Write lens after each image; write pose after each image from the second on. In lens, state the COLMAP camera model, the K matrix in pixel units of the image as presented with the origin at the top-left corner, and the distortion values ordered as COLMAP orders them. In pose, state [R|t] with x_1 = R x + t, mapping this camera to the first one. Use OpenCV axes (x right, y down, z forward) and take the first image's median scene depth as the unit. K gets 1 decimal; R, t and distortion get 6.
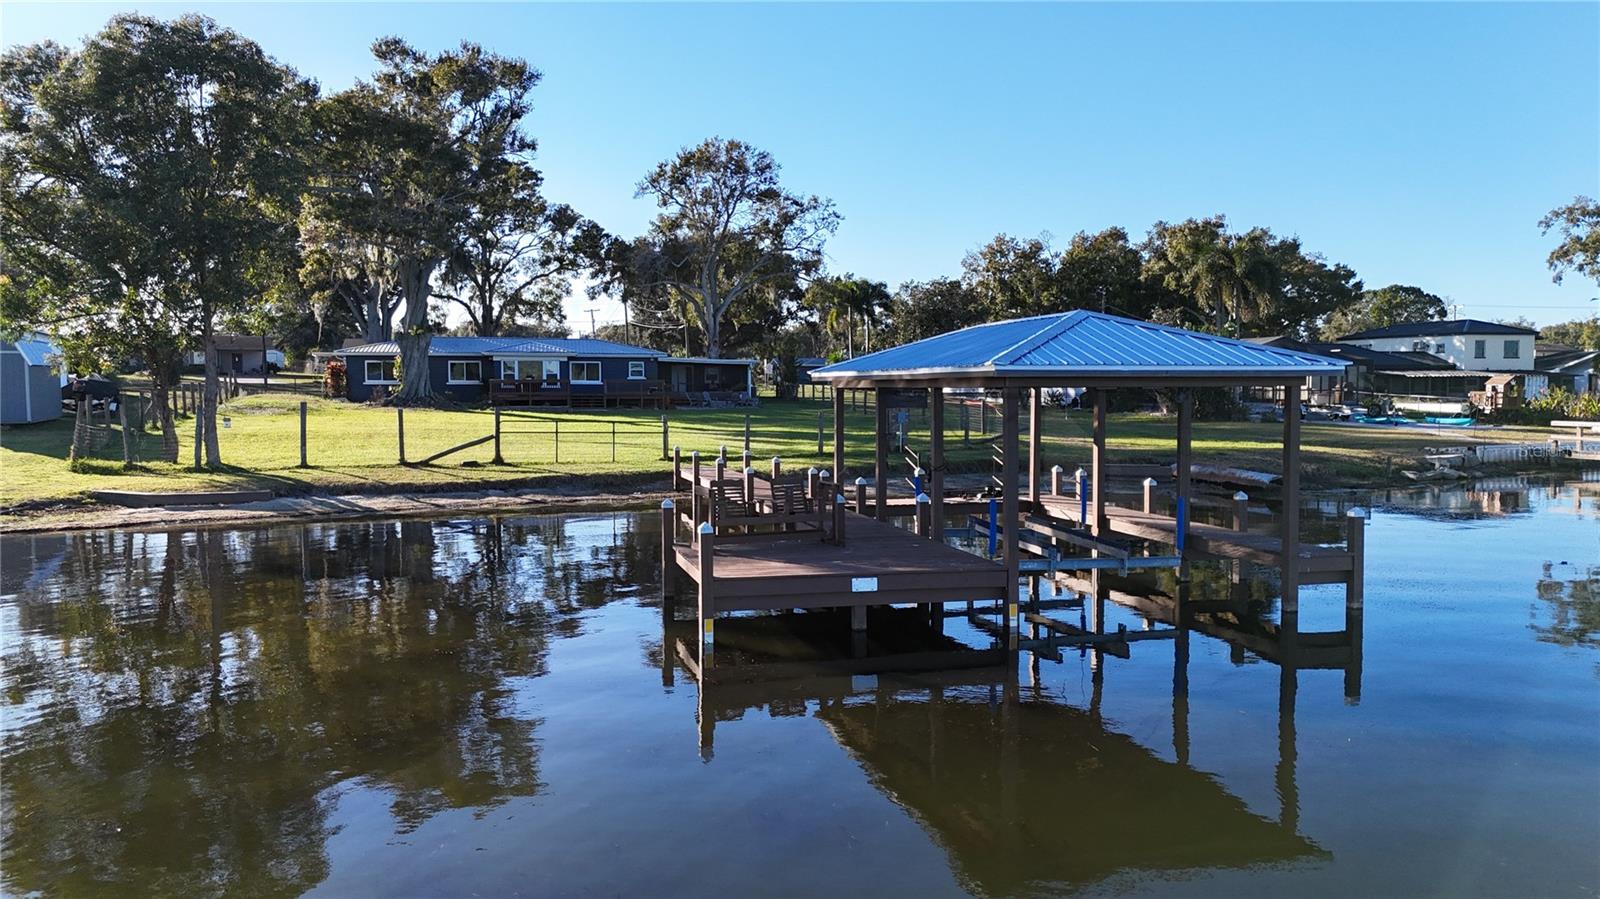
lens RADIAL K [[1172.6, 0, 800.0], [0, 1172.6, 449.5], [0, 0, 1]] dist [0.092139, -0.089497]
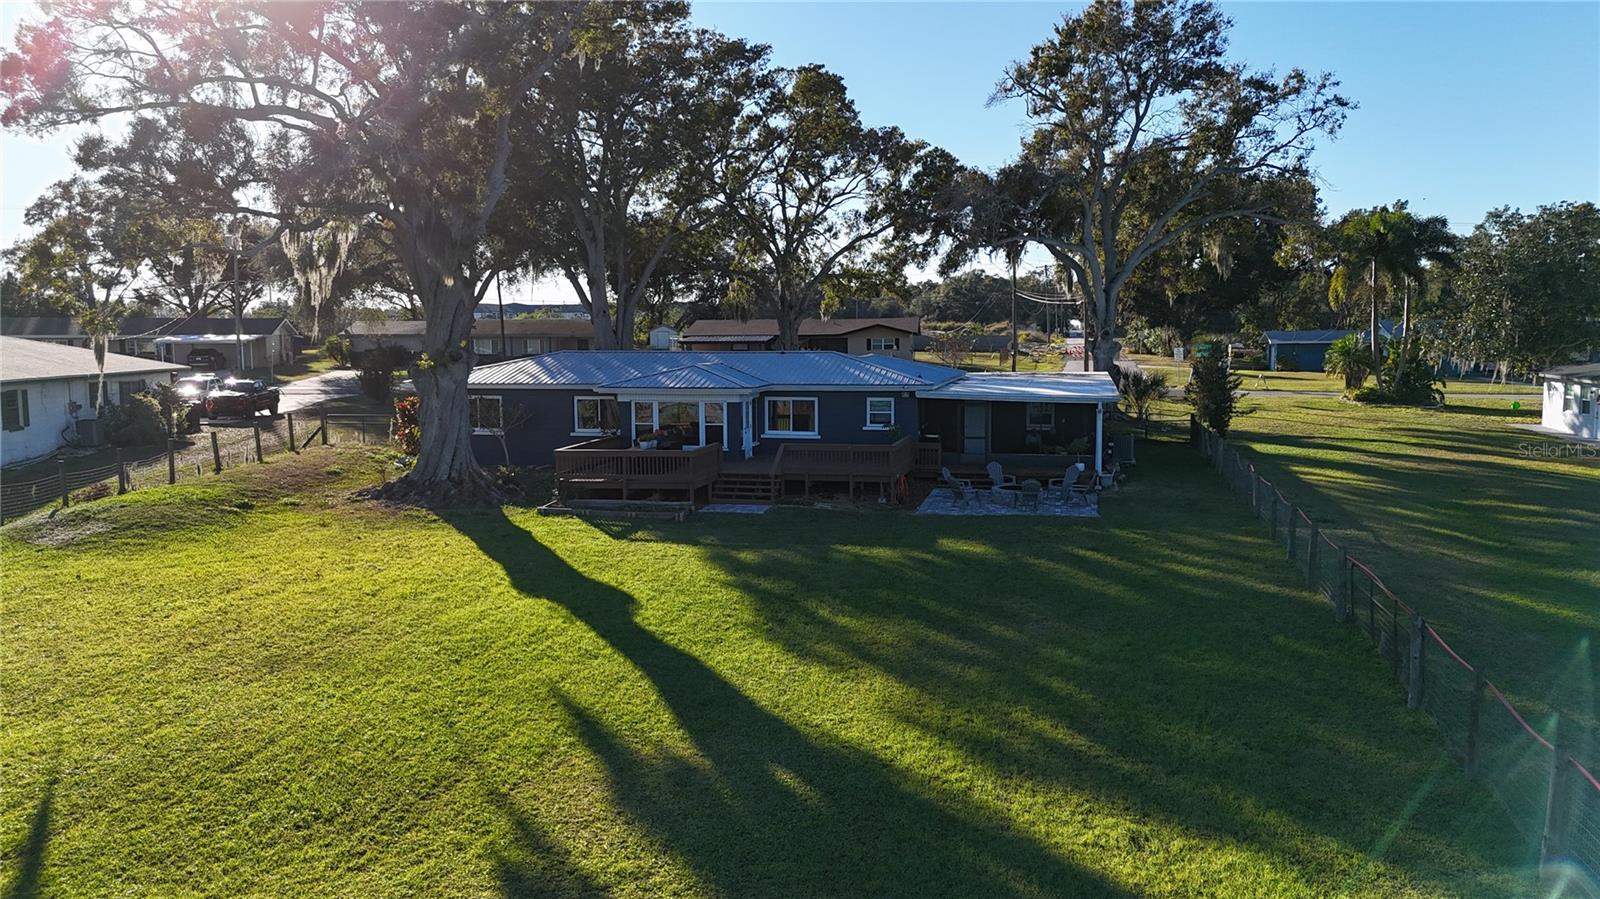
lens RADIAL K [[1172.6, 0, 800.0], [0, 1172.6, 449.5], [0, 0, 1]] dist [0.092139, -0.089497]
pose [[0.906261, 0.035746, -0.421205, 0.042694], [-0.016962, 0.998691, 0.048259, -0.058322], [0.422379, -0.036591, 0.905680, 0.376709]]
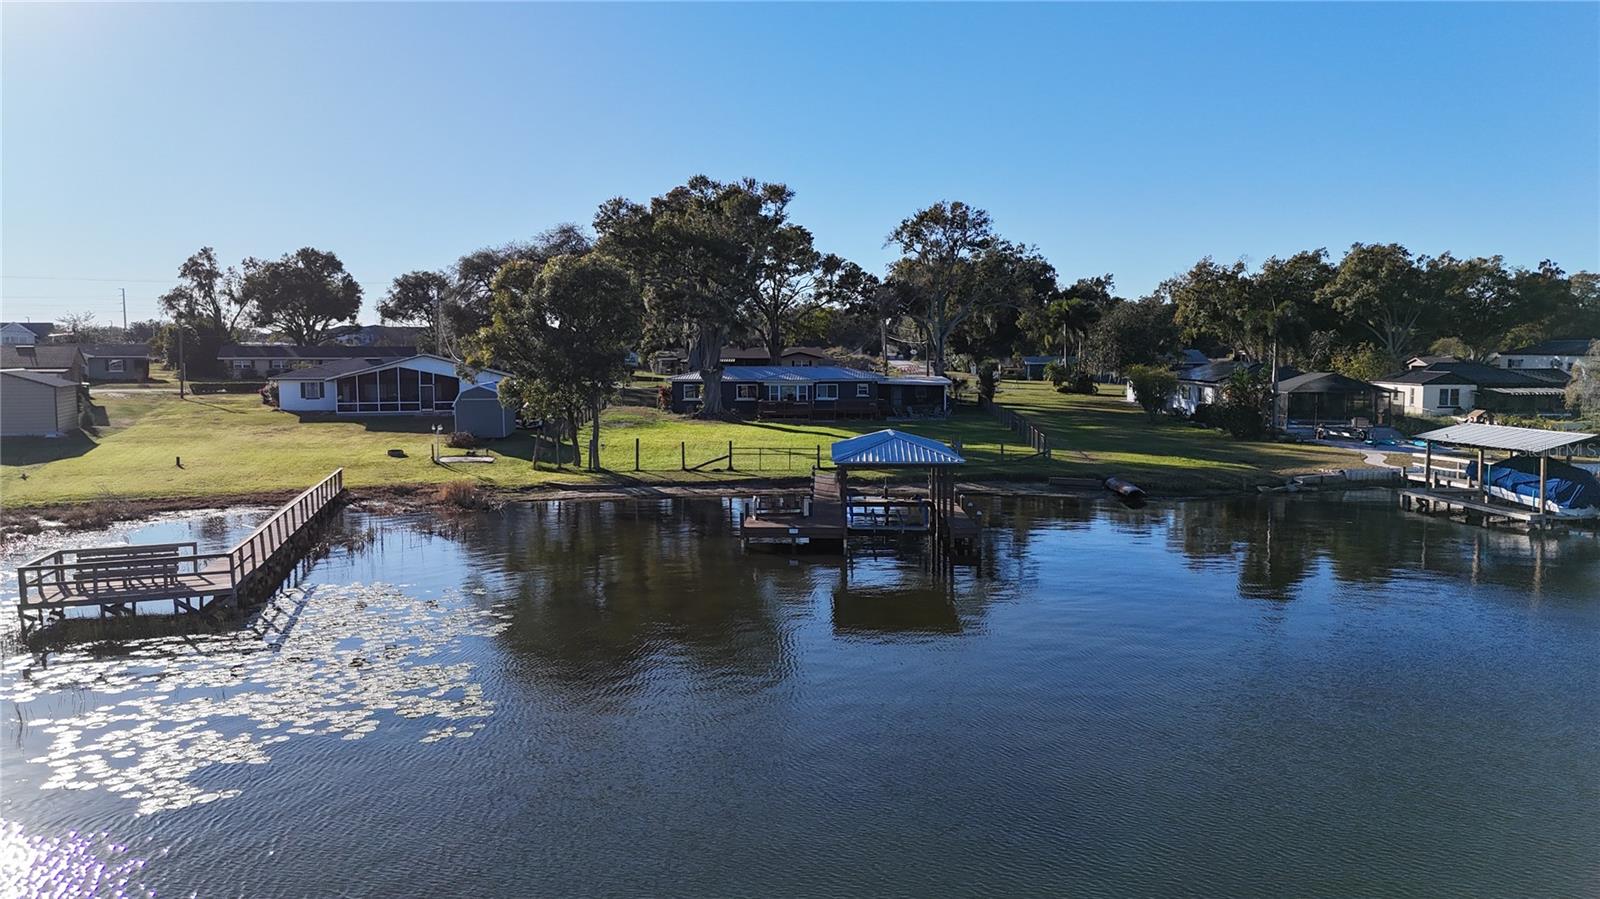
lens RADIAL K [[1172.6, 0, 800.0], [0, 1172.6, 449.5], [0, 0, 1]] dist [0.092139, -0.089497]
pose [[0.962384, 0.018597, -0.271056, 0.128535], [-0.011467, 0.999546, 0.027862, -0.026519], [0.271451, -0.023706, 0.962160, -0.279513]]
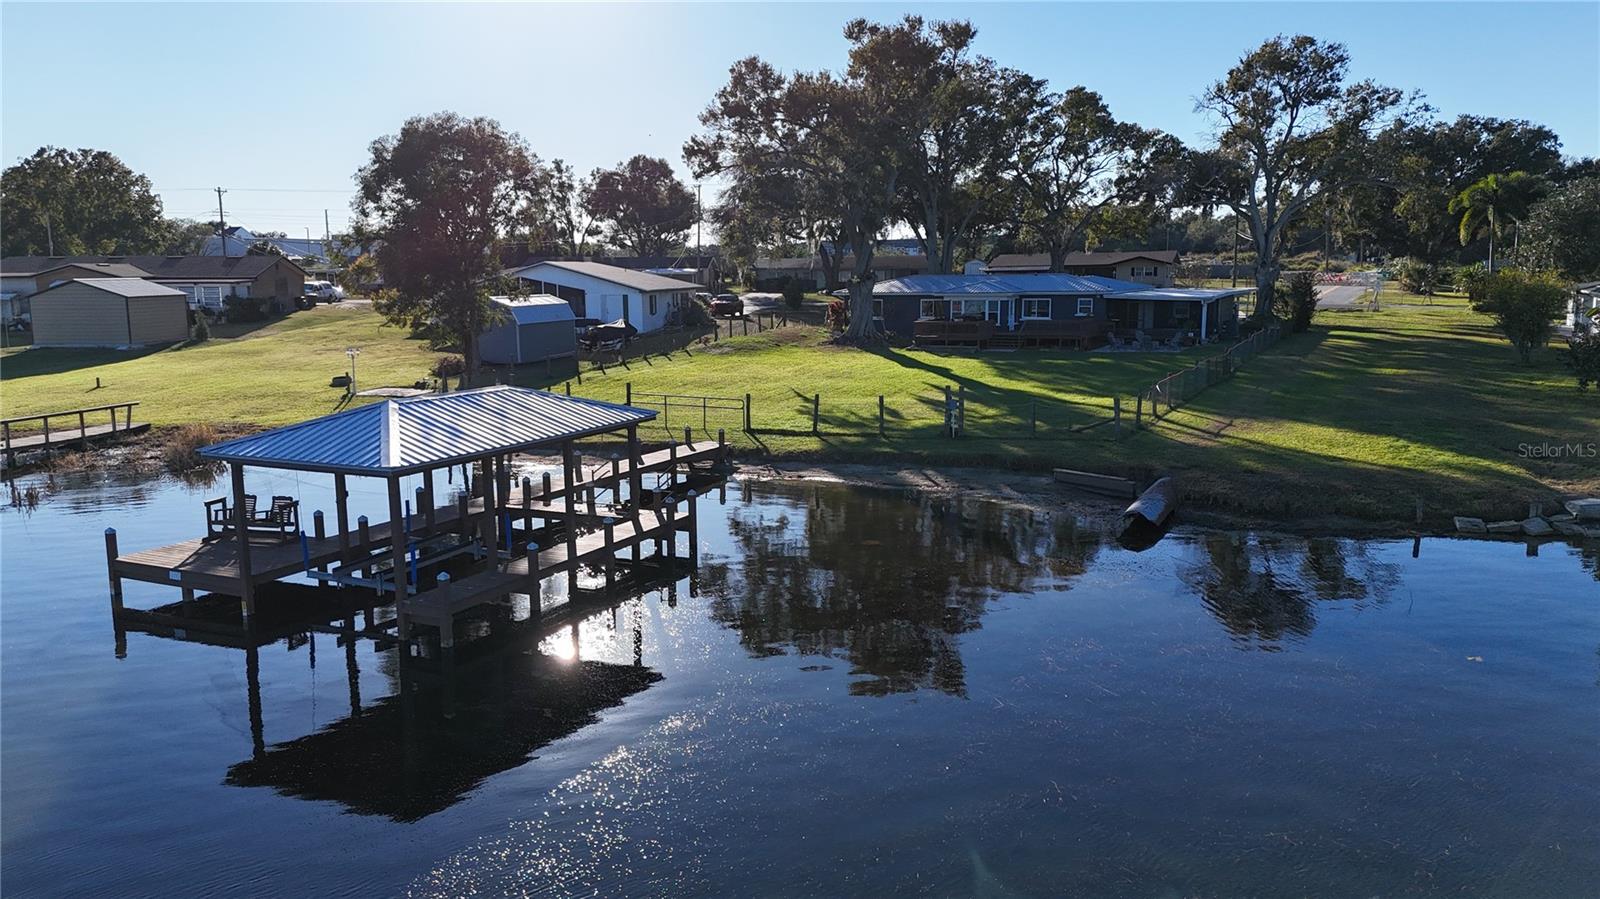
lens RADIAL K [[1173.8, 0, 800.0], [0, 1173.8, 449.5], [0, 0, 1]] dist [0.082636, -0.097883]
pose [[0.762795, 0.091532, -0.640130, 0.256053], [-0.026597, 0.993534, 0.110371, -0.039239], [0.646093, -0.067165, 0.760297, 0.047187]]
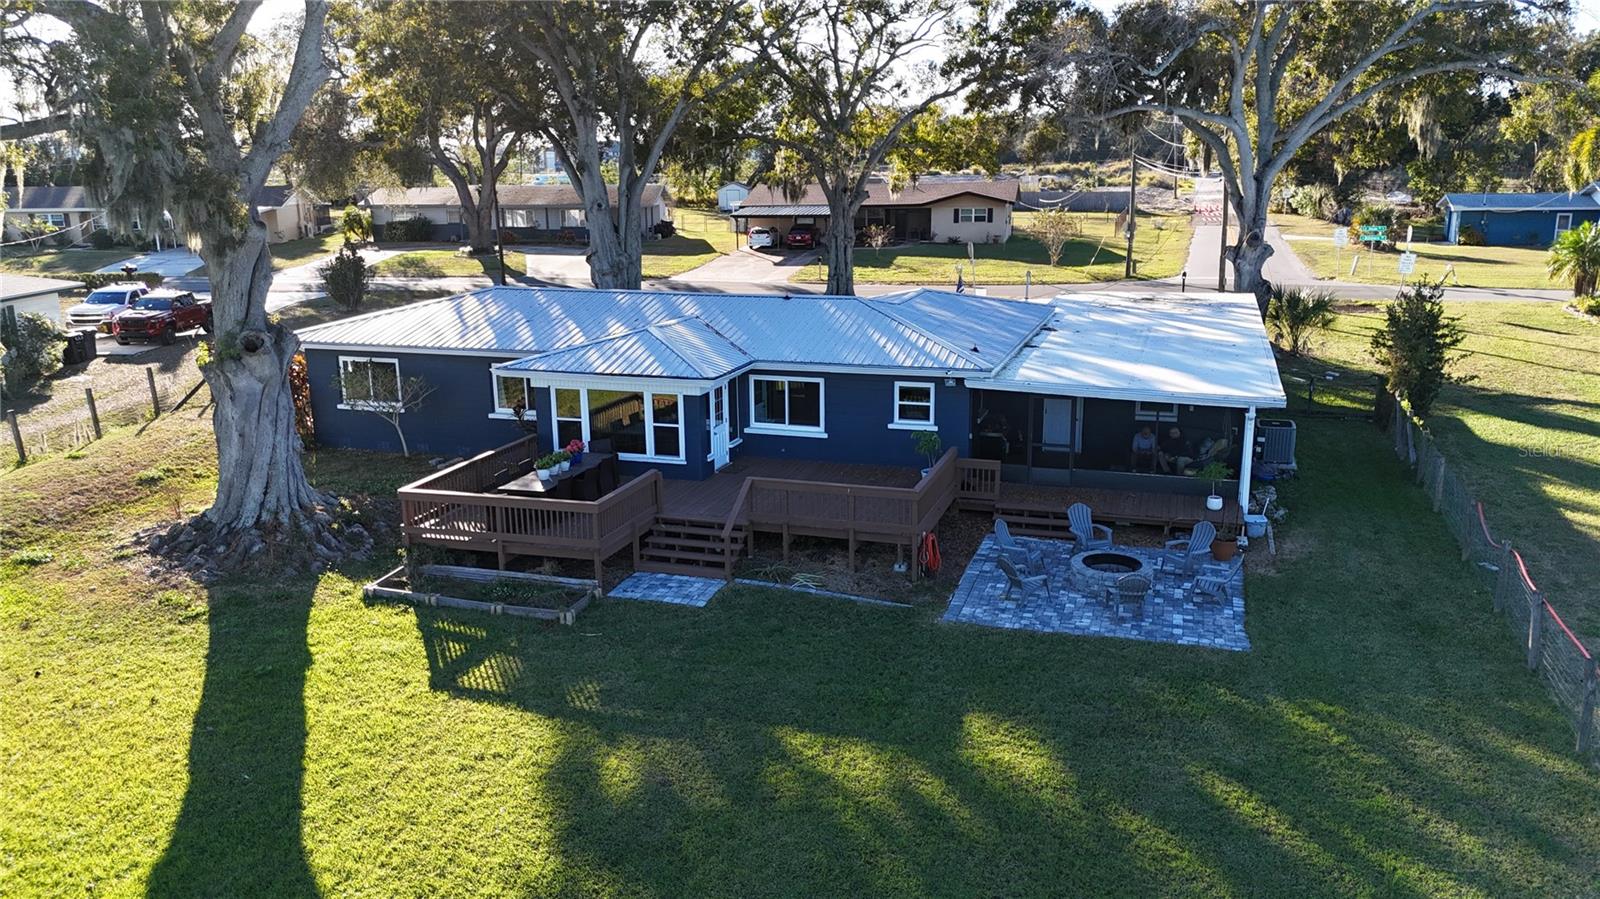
lens RADIAL K [[1179.3, 0, 800.0], [0, 1179.3, 449.5], [0, 0, 1]] dist [0.042013, -0.001466]
pose [[0.864046, 0.107166, -0.491874, 0.009520], [-0.015618, 0.982315, 0.186585, -0.093263], [0.503171, -0.153536, 0.850439, 0.509473]]
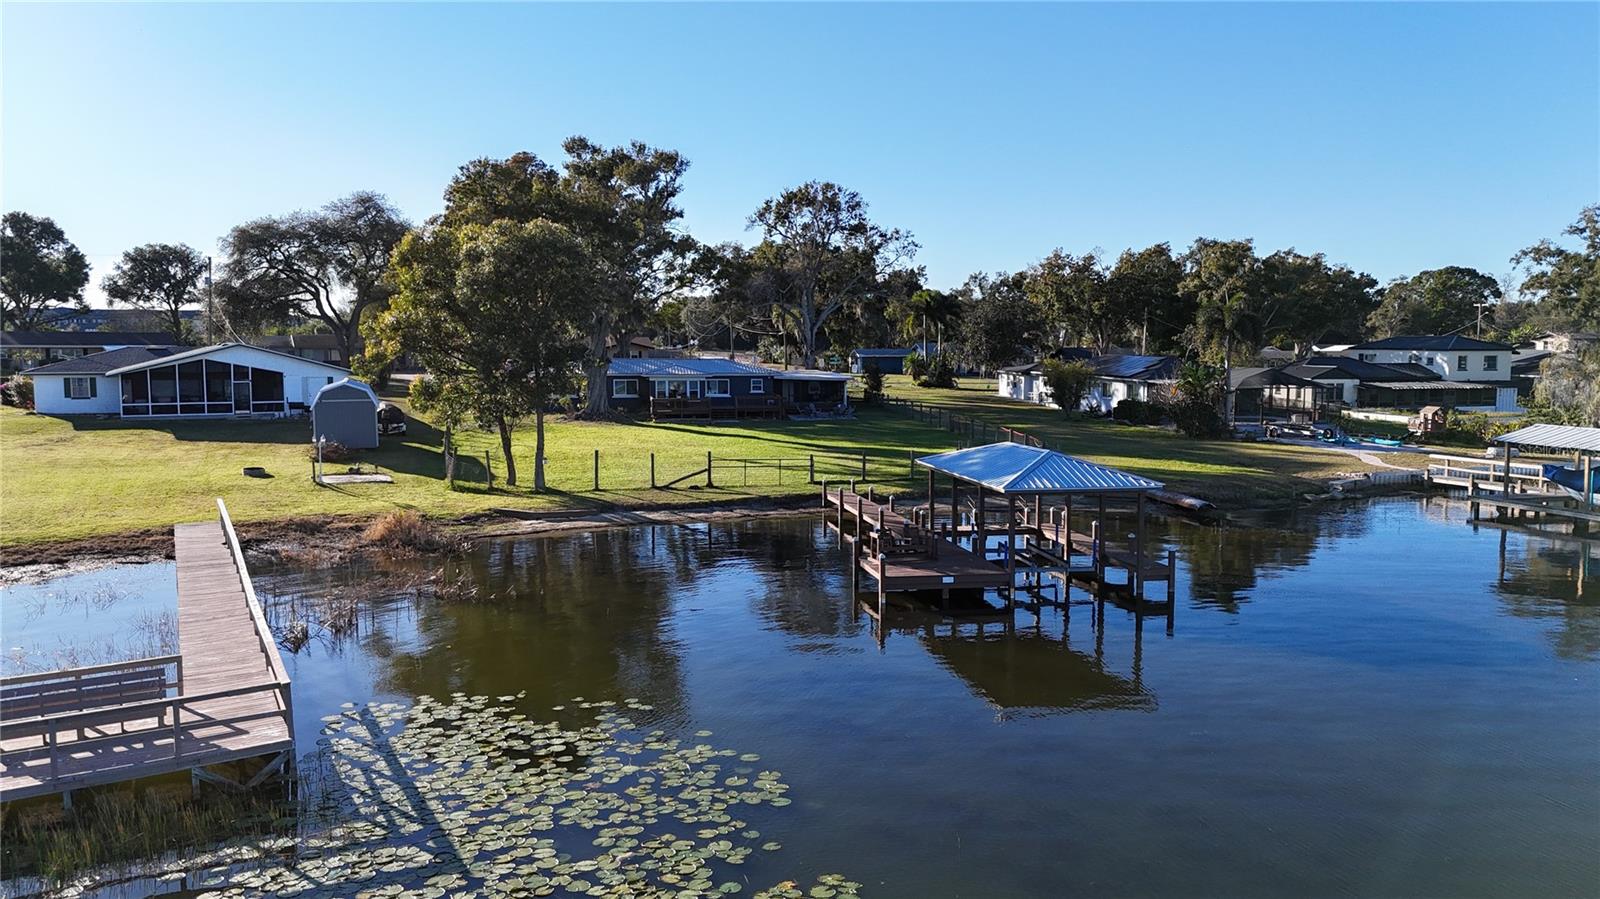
lens RADIAL K [[1172.6, 0, 800.0], [0, 1172.6, 449.5], [0, 0, 1]] dist [0.092139, -0.089497]
pose [[0.998365, 0.006499, -0.056794, -0.015752], [-0.004544, 0.999395, 0.034476, -0.032460], [0.056984, -0.034162, 0.997790, -0.196326]]
